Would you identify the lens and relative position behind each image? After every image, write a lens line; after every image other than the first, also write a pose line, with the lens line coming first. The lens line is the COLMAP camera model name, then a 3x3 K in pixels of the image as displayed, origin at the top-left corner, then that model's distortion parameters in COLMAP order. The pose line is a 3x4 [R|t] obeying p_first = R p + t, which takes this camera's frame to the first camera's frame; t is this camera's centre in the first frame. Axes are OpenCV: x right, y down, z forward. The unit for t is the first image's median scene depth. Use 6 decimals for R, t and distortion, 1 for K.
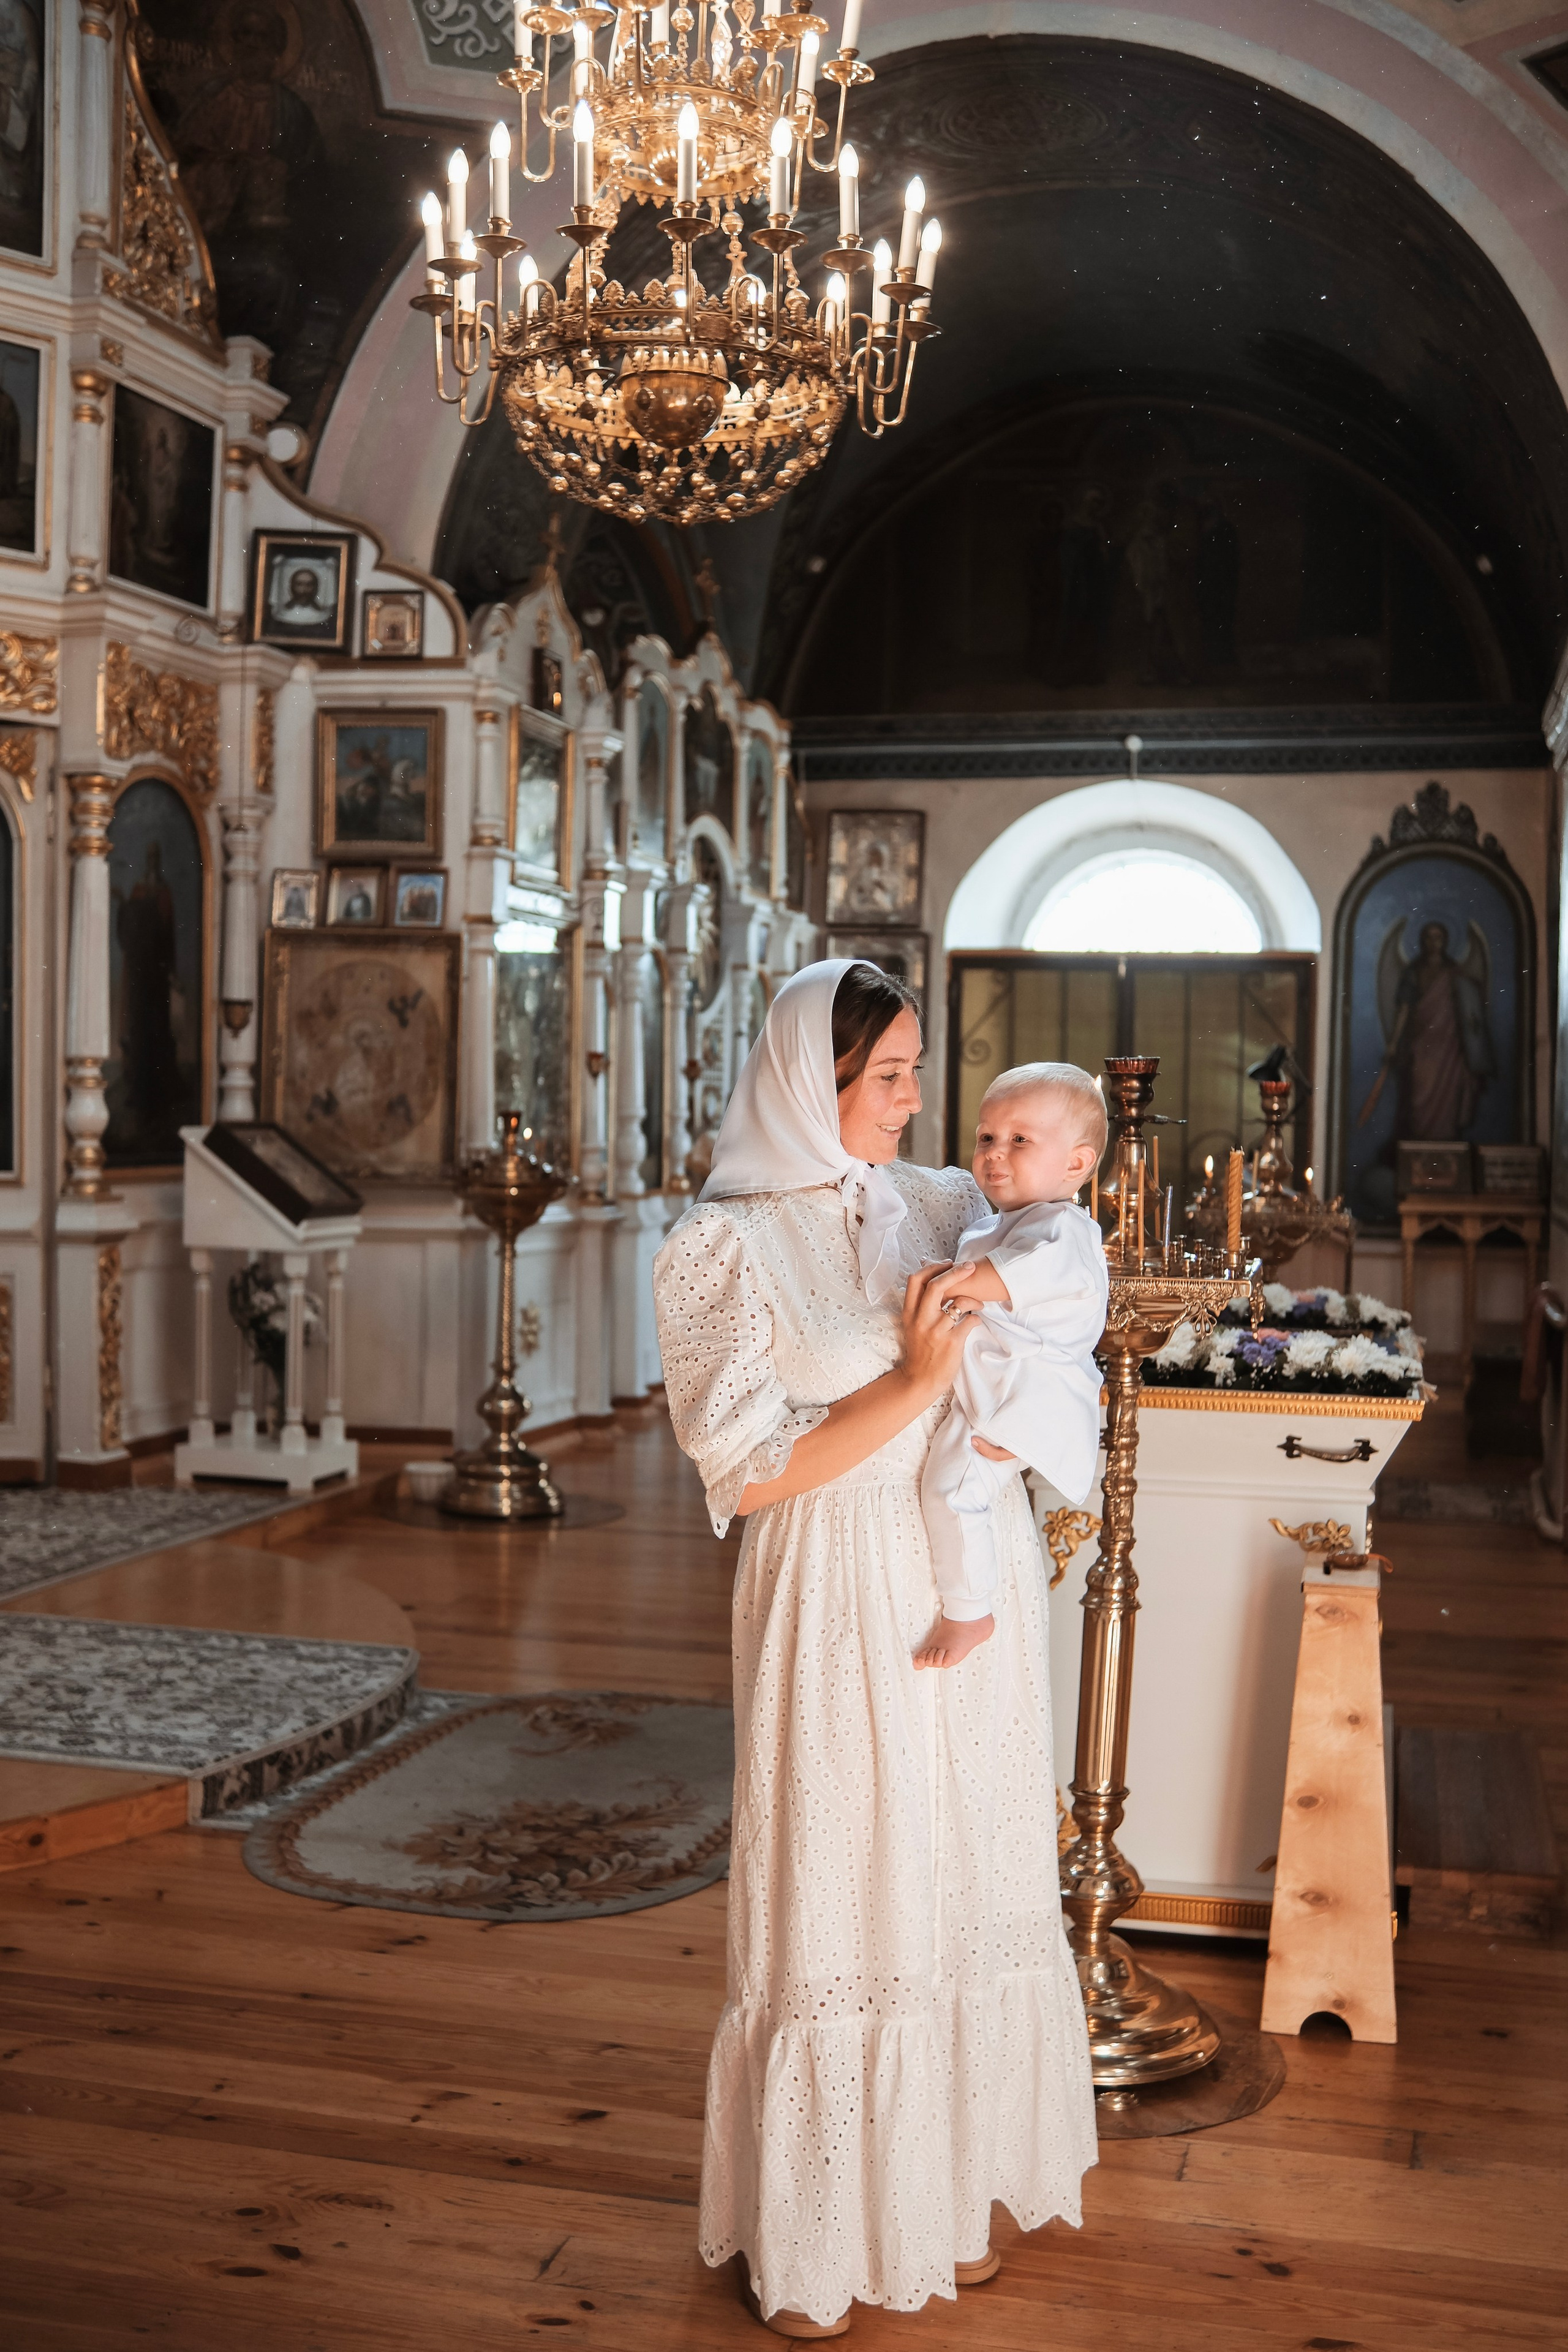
lens RADIAL K [[2460.2, 0, 810.1], [0, 2460.2, 1186.3], [0, 0, 1]] dist [-0.132481, 0.213562]
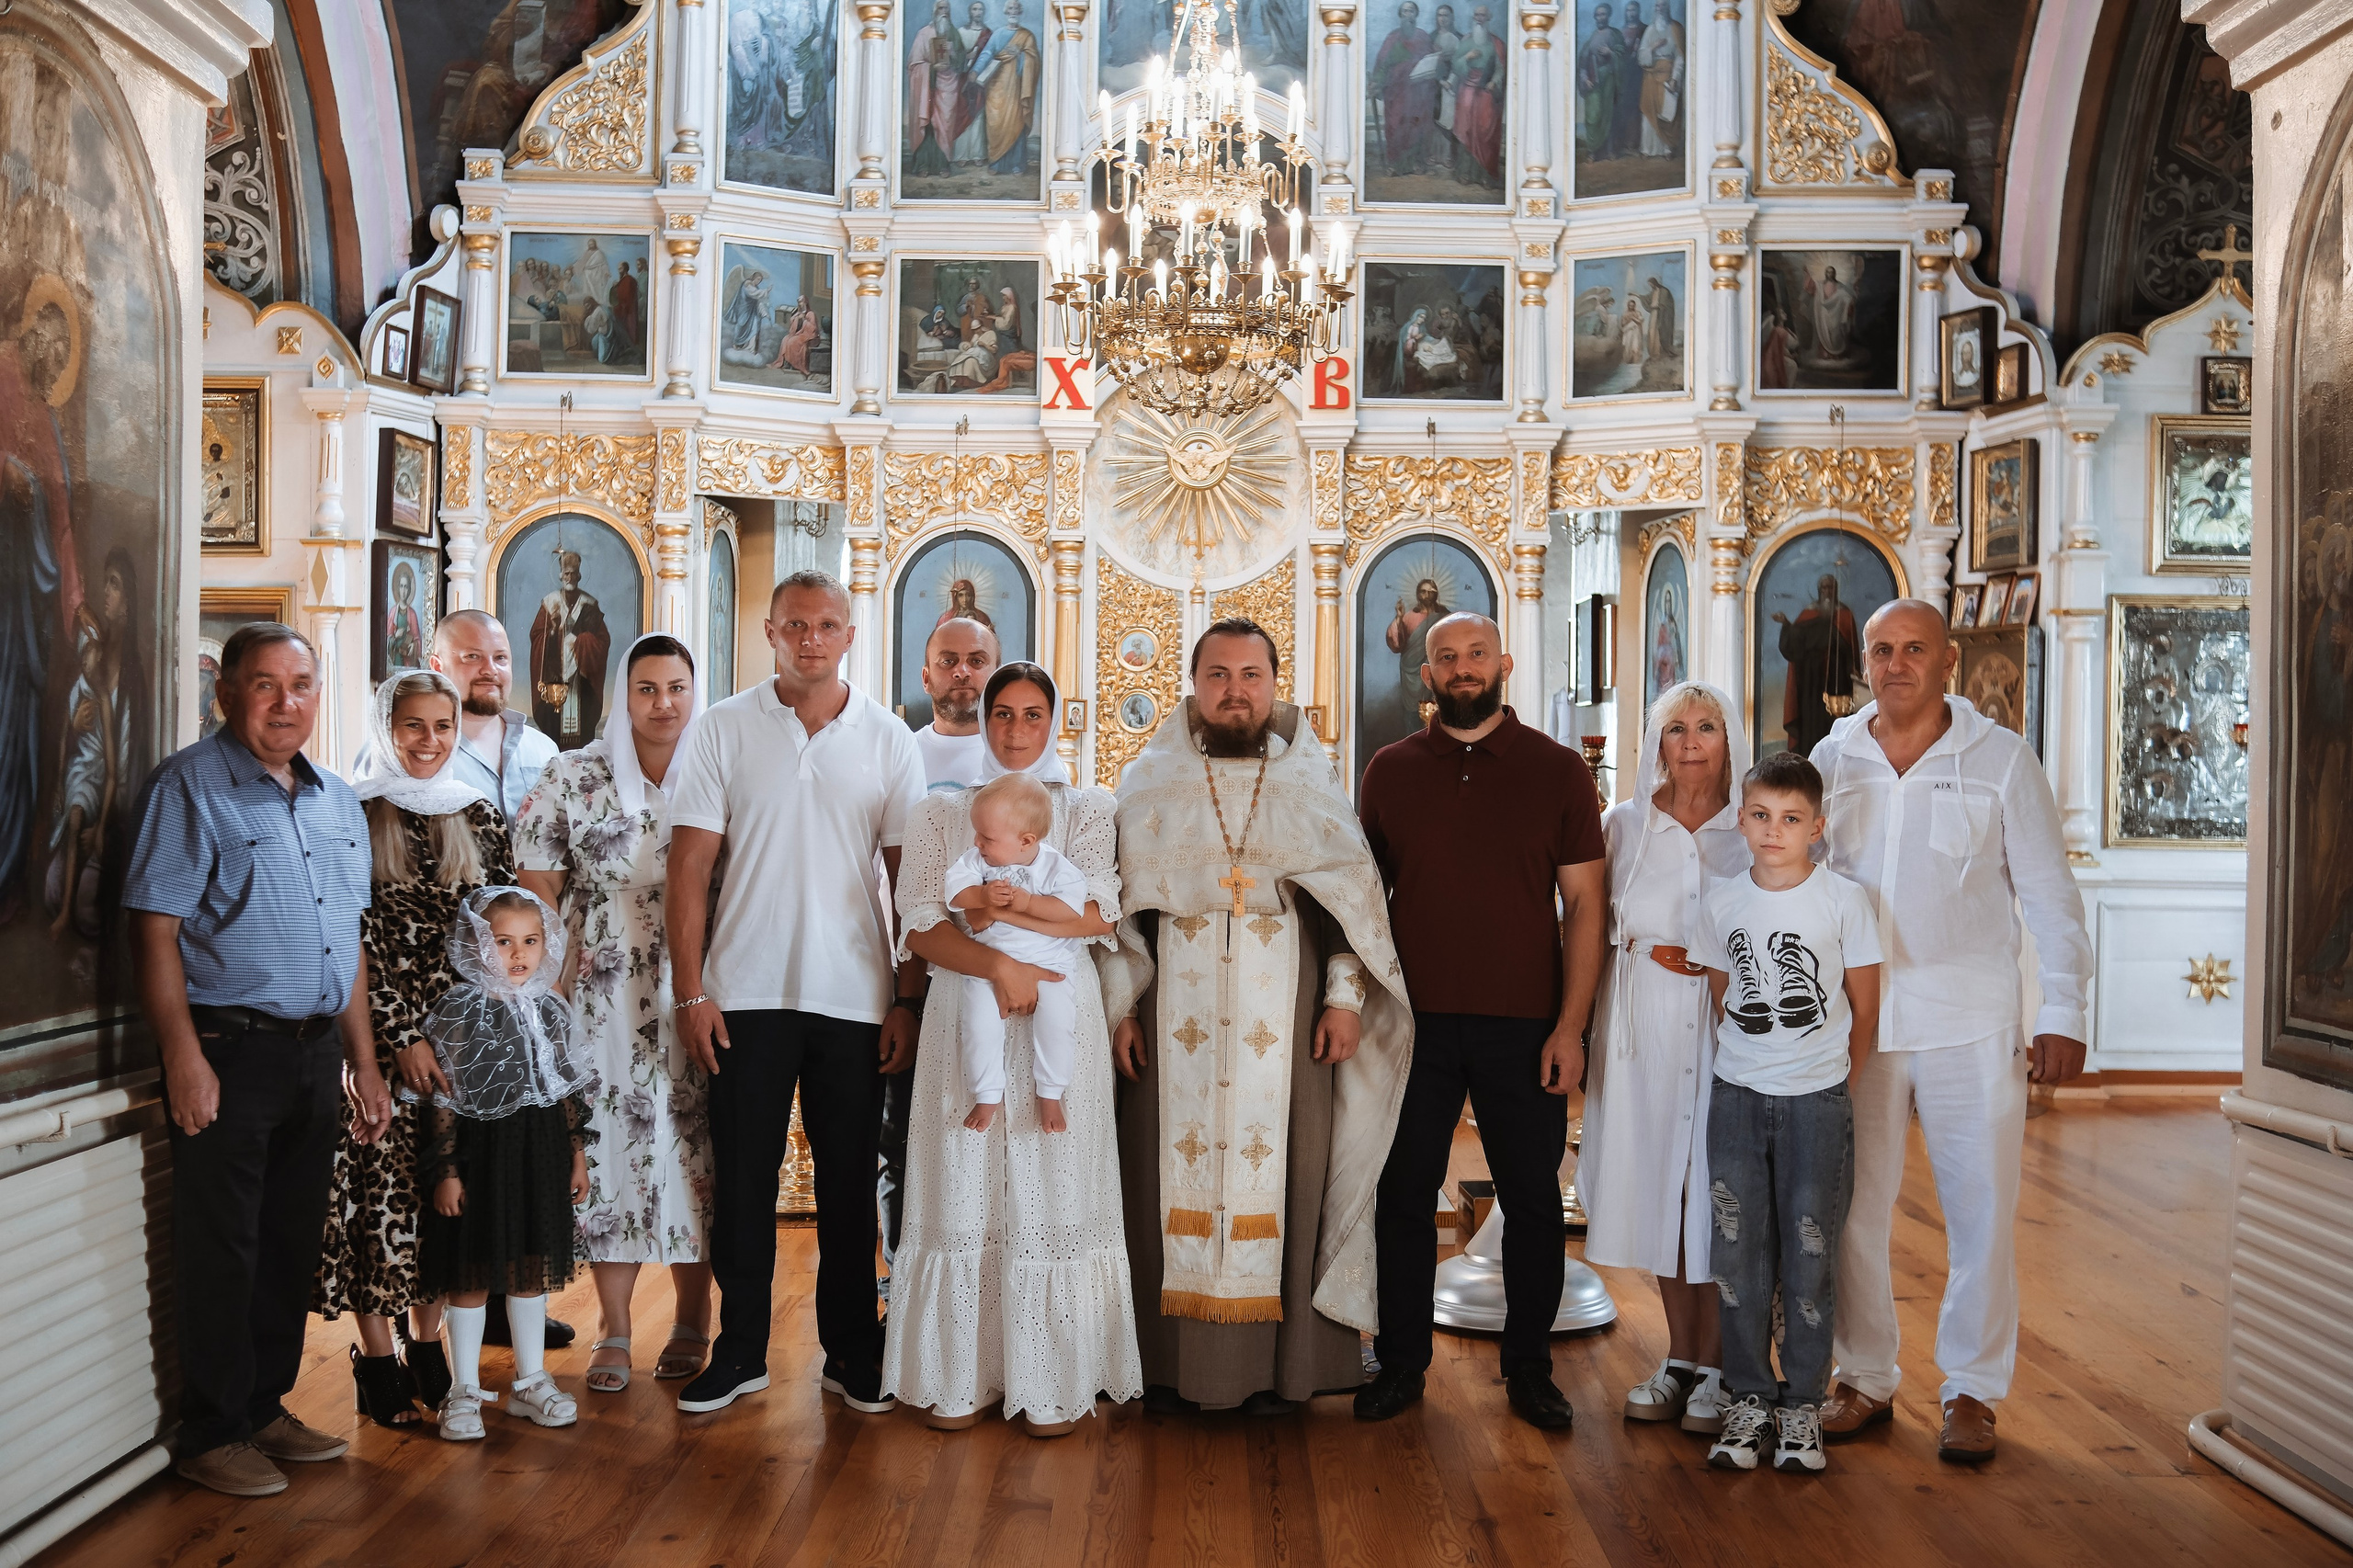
lens RADIAL K [[2461.2, 0, 1176.5], [0, 2461.2, 784.0], [0, 0, 1]] dist [-0.132481, 0.213562]
pose [[0.241071, -0.007548, -0.970478, 0.918507], [-0.036902, 0.999175, -0.016938, 0.007741], [0.969806, 0.039896, 0.240593, 0.330153]]
